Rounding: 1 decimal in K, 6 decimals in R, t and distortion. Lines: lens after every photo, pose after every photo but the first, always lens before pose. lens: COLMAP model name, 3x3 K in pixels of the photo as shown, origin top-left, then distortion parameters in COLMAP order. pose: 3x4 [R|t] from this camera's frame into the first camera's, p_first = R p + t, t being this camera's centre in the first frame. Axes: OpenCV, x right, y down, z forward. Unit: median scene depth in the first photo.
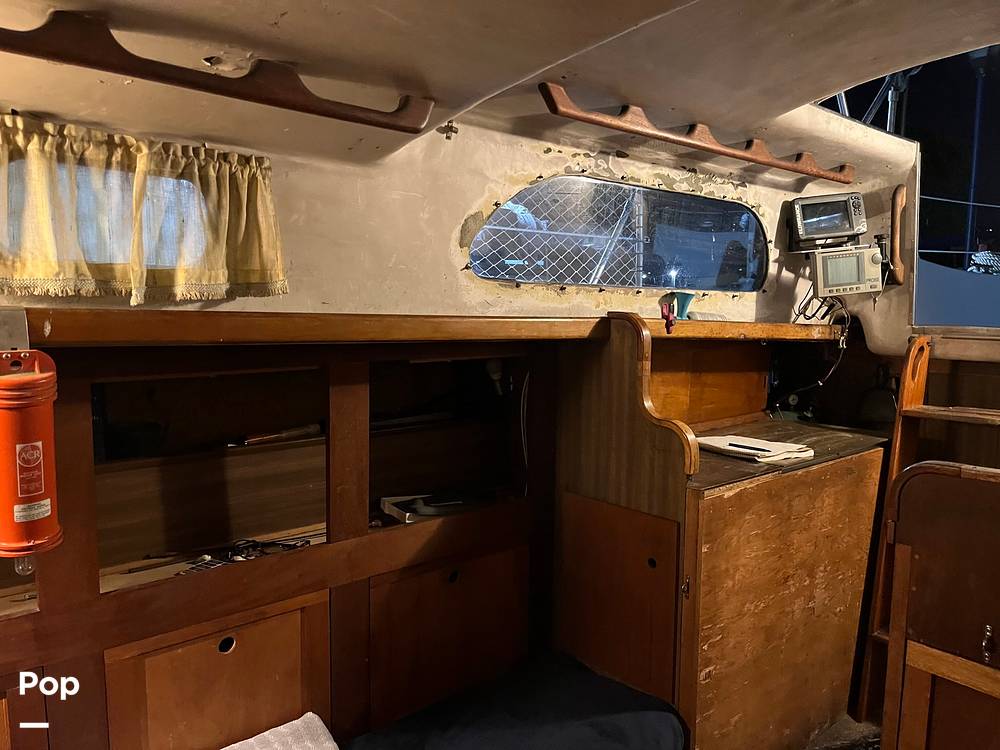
lens RADIAL K [[763.8, 0, 502.3], [0, 763.8, 386.6], [0, 0, 1]] dist [0.054849, -0.001542]
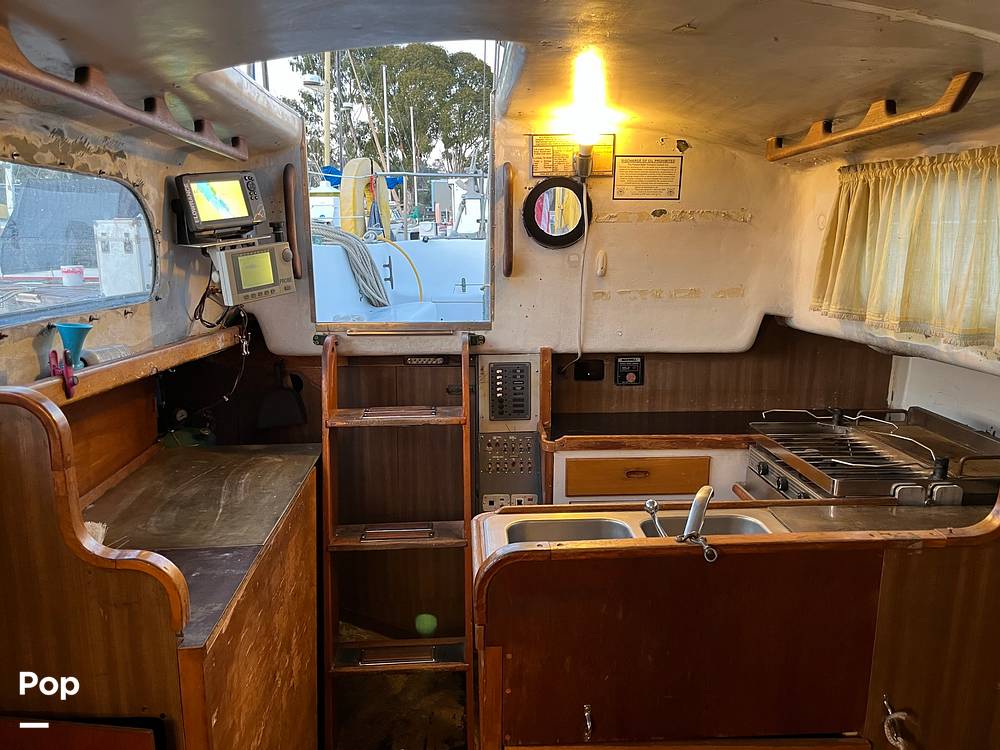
lens RADIAL K [[763.8, 0, 502.3], [0, 763.8, 386.6], [0, 0, 1]] dist [0.054849, -0.001542]
pose [[0.610440, -0.168008, 0.774039, -0.049533], [0.094529, 0.985713, 0.139403, -0.118164], [-0.786402, -0.011928, 0.617600, 0.292083]]
